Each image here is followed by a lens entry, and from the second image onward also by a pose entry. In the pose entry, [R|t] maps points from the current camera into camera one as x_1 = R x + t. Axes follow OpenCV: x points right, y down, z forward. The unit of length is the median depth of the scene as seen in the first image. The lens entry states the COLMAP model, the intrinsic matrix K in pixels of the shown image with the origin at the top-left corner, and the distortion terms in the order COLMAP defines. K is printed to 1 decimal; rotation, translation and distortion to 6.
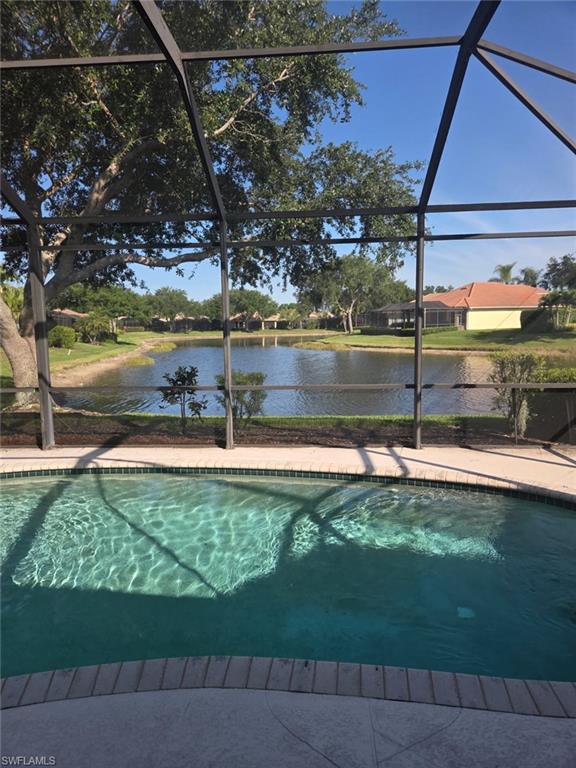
lens RADIAL K [[513.6, 0, 288.0], [0, 513.6, 384.0], [0, 0, 1]] dist [0.052154, 0.000207]
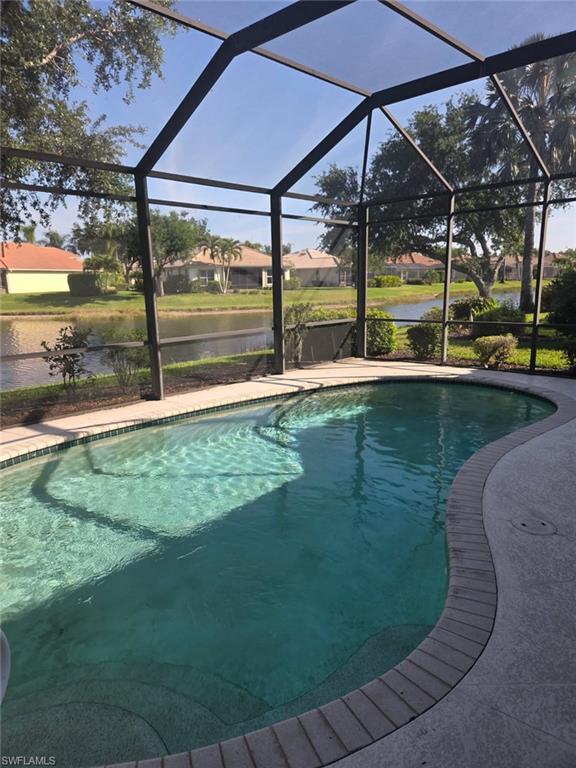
lens RADIAL K [[537.2, 0, 288.0], [0, 537.2, 384.0], [0, 0, 1]] dist [-0.002114, -0.001051]
pose [[0.602385, -0.141943, 0.785484, -0.669313], [0.094855, 0.989818, 0.106124, 0.003990], [-0.792550, 0.010580, 0.609715, 0.114133]]
